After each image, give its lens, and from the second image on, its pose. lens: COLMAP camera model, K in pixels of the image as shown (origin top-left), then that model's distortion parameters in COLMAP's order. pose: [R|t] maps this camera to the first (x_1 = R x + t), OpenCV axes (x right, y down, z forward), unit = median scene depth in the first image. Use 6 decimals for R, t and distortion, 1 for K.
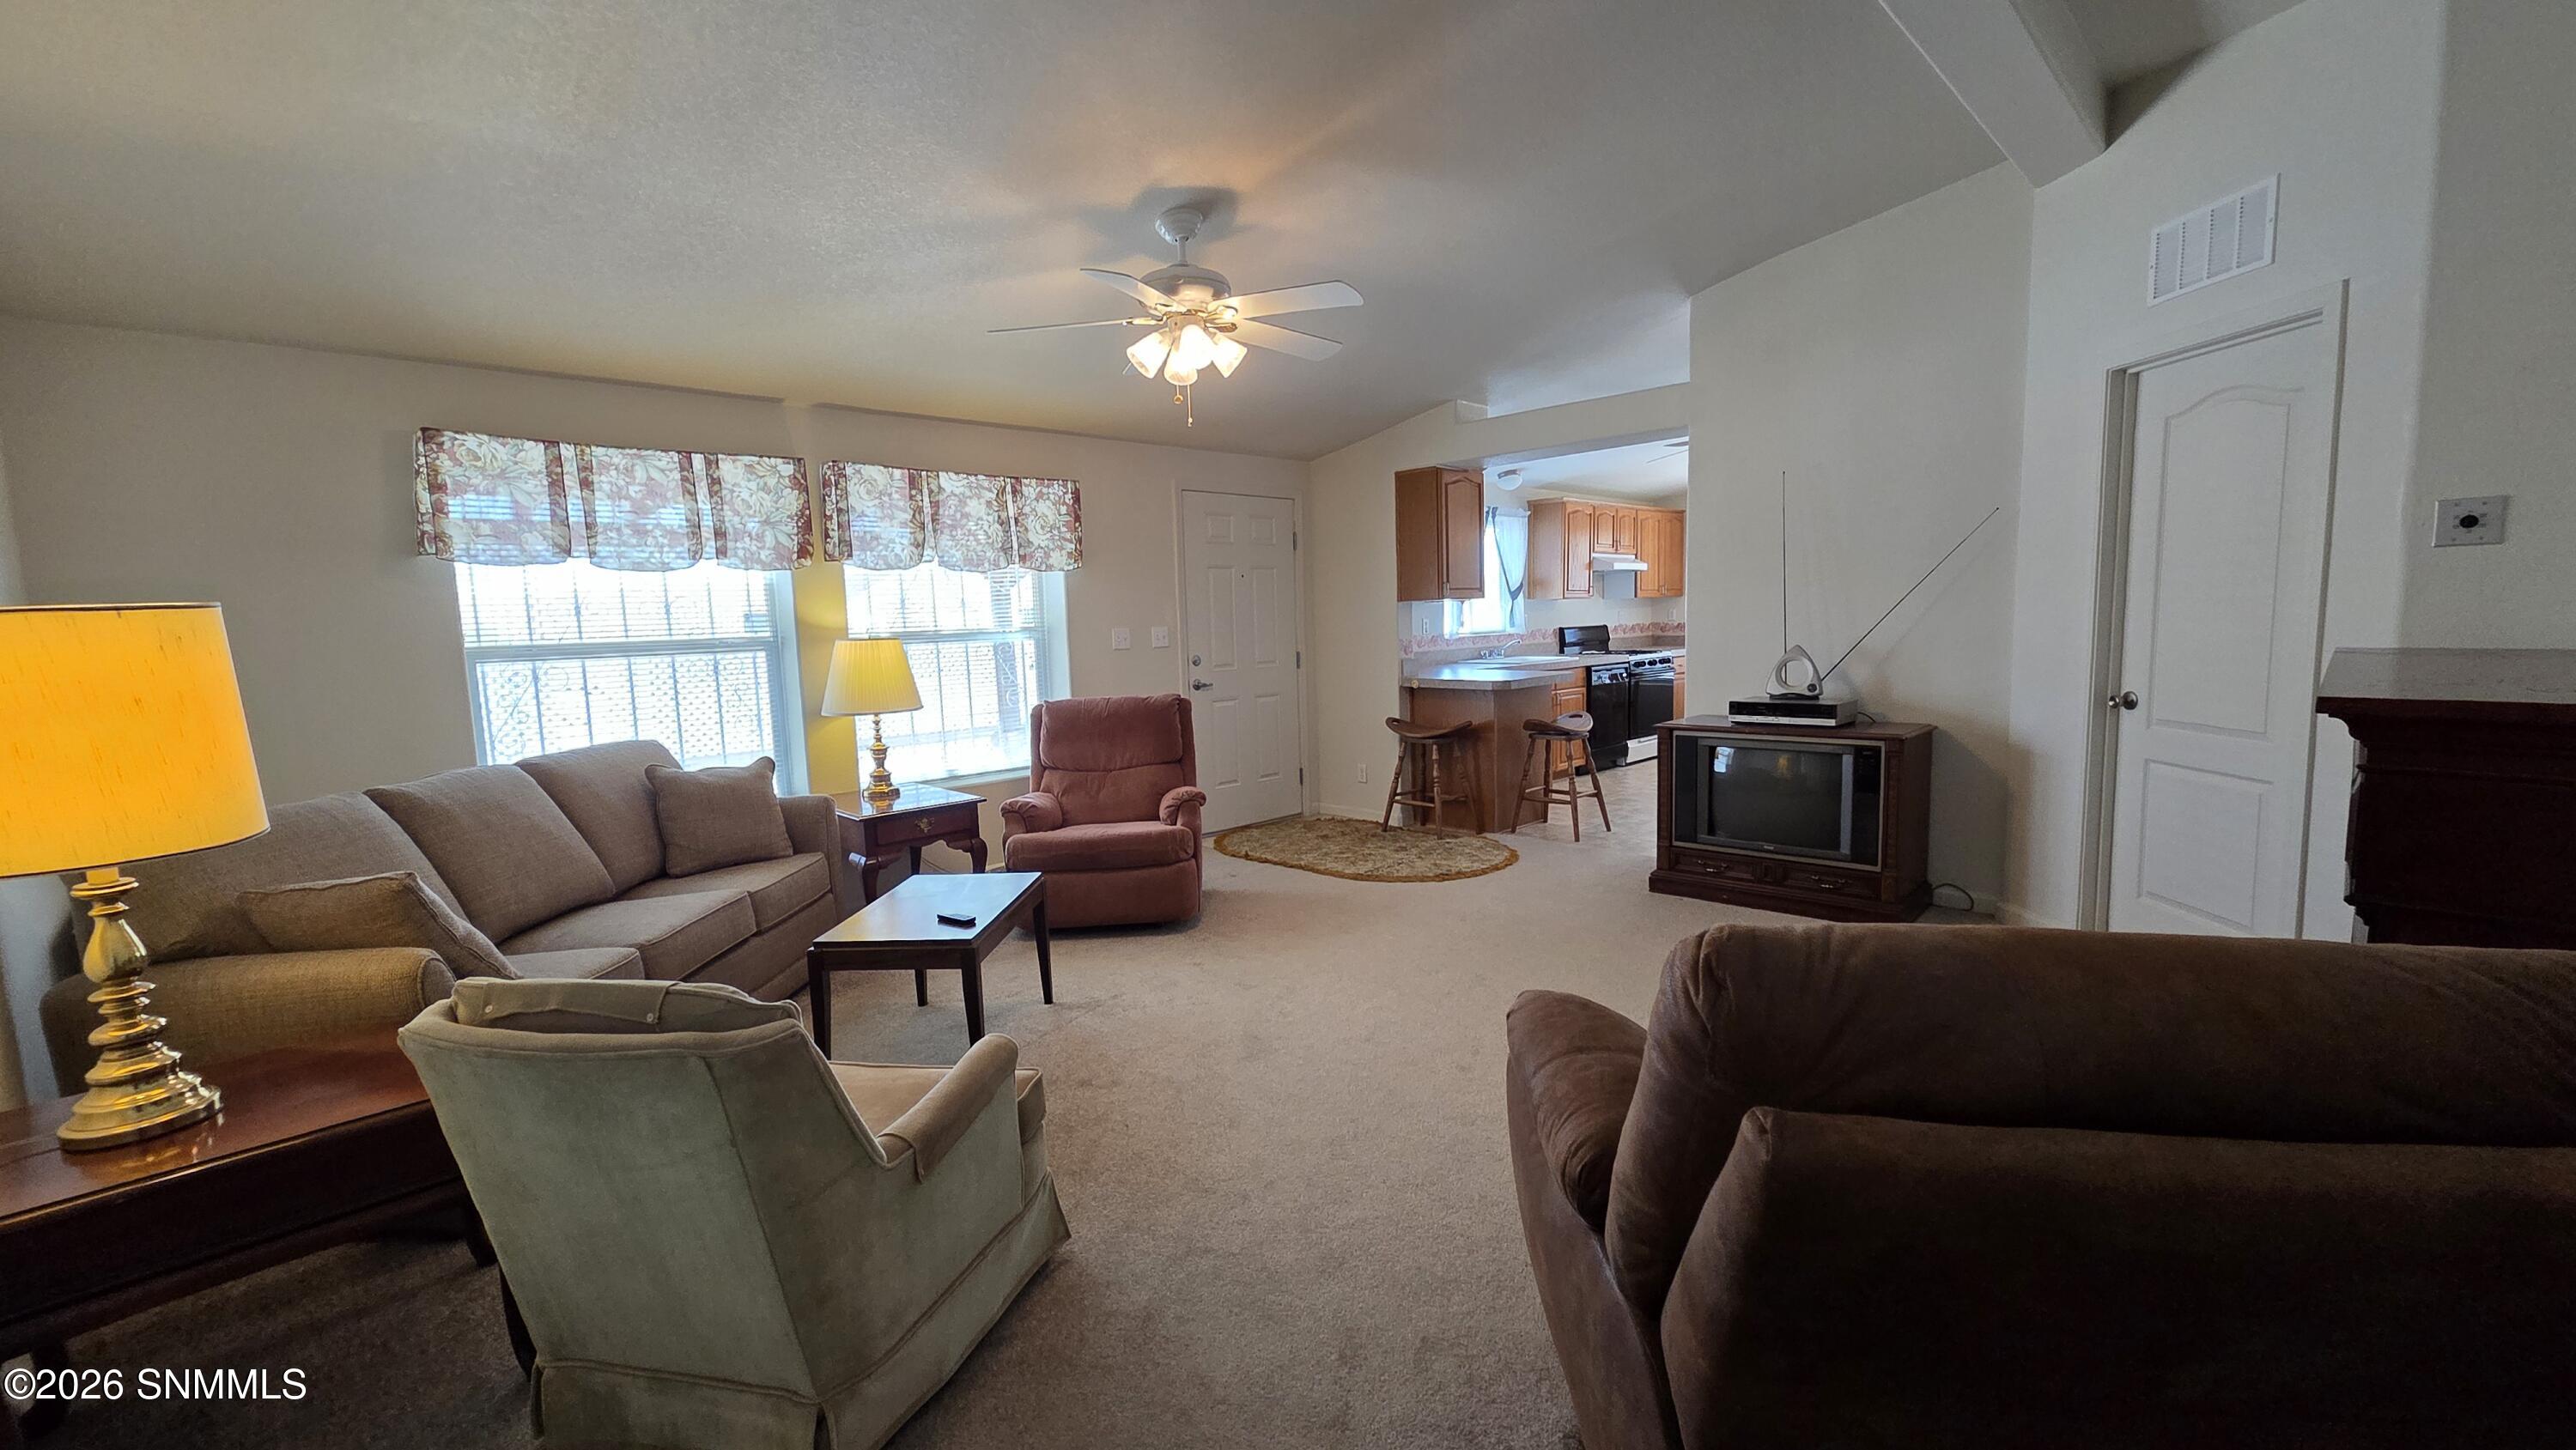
lens RADIAL K [[1055.7, 0, 1287.6], [0, 1055.7, 728.4], [0, 0, 1]] dist [-0.002307, -0.000370]
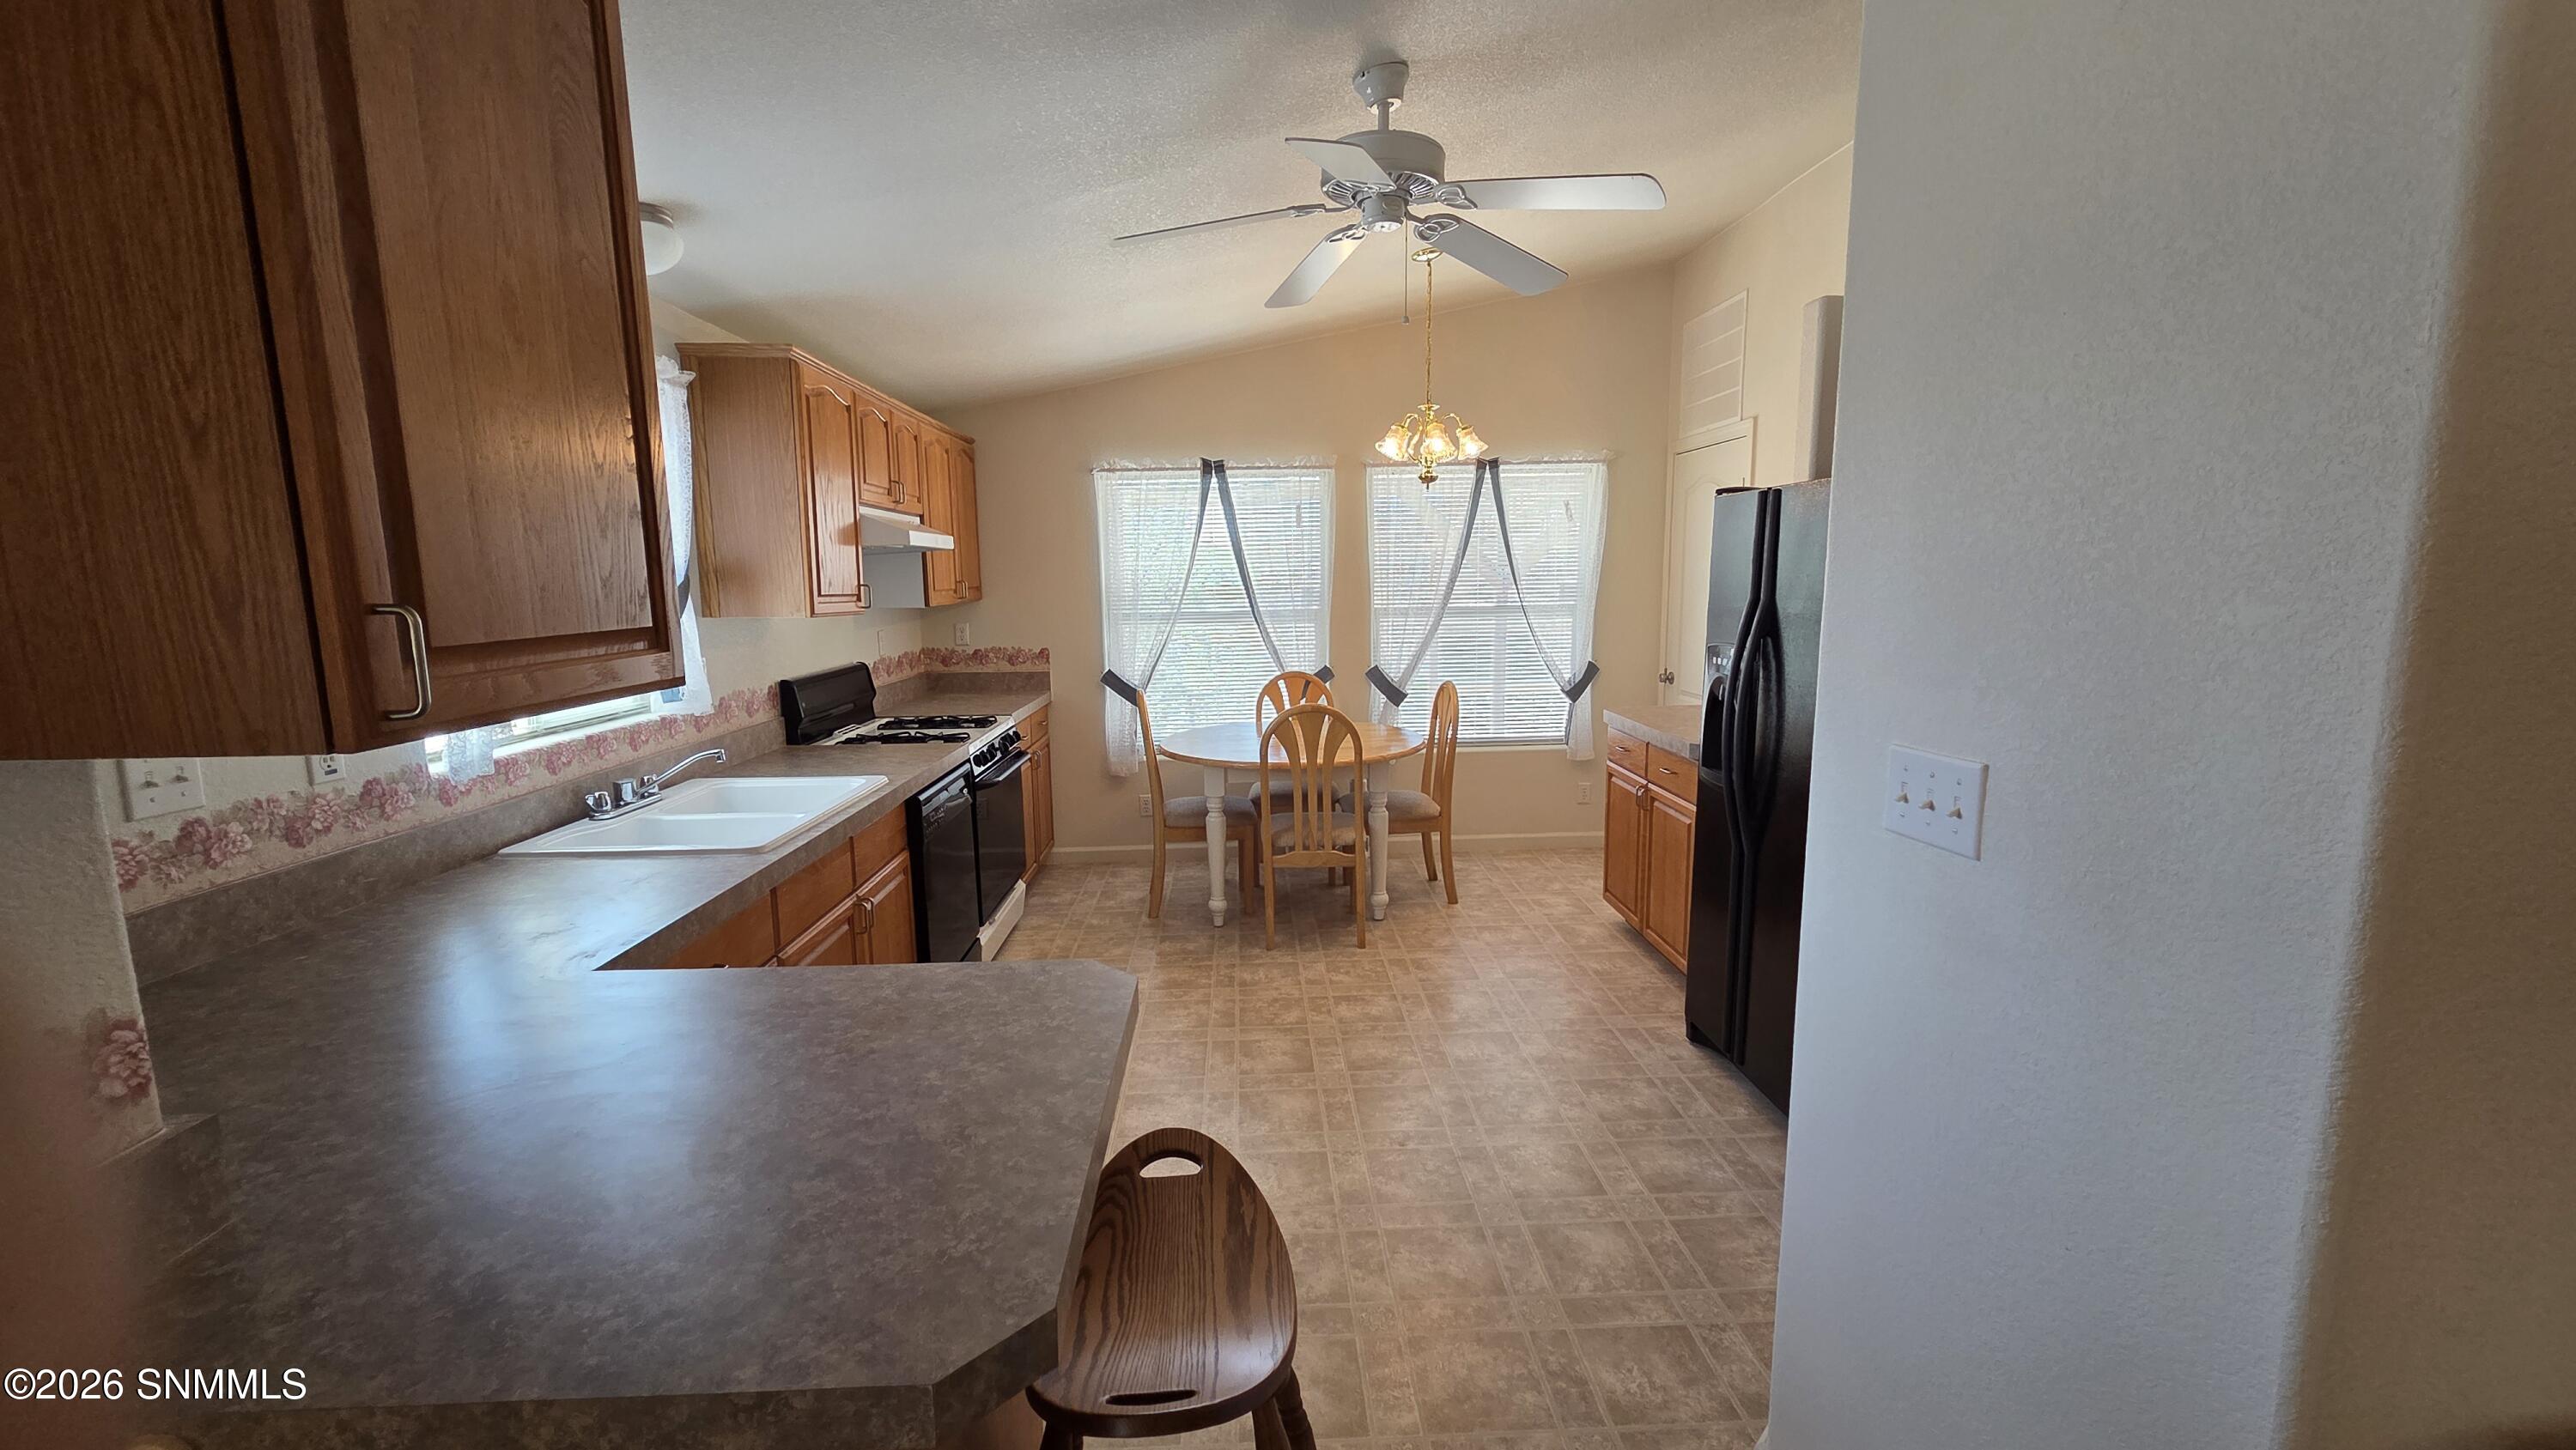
lens RADIAL K [[1055.7, 0, 1288.9], [0, 1055.7, 726.6], [0, 0, 1]] dist [-0.002307, -0.000370]
pose [[0.675603, -0.082447, 0.732641, 0.091655], [0.066389, 0.996494, 0.050919, -0.089352], [-0.734270, 0.014238, 0.678708, 0.596664]]
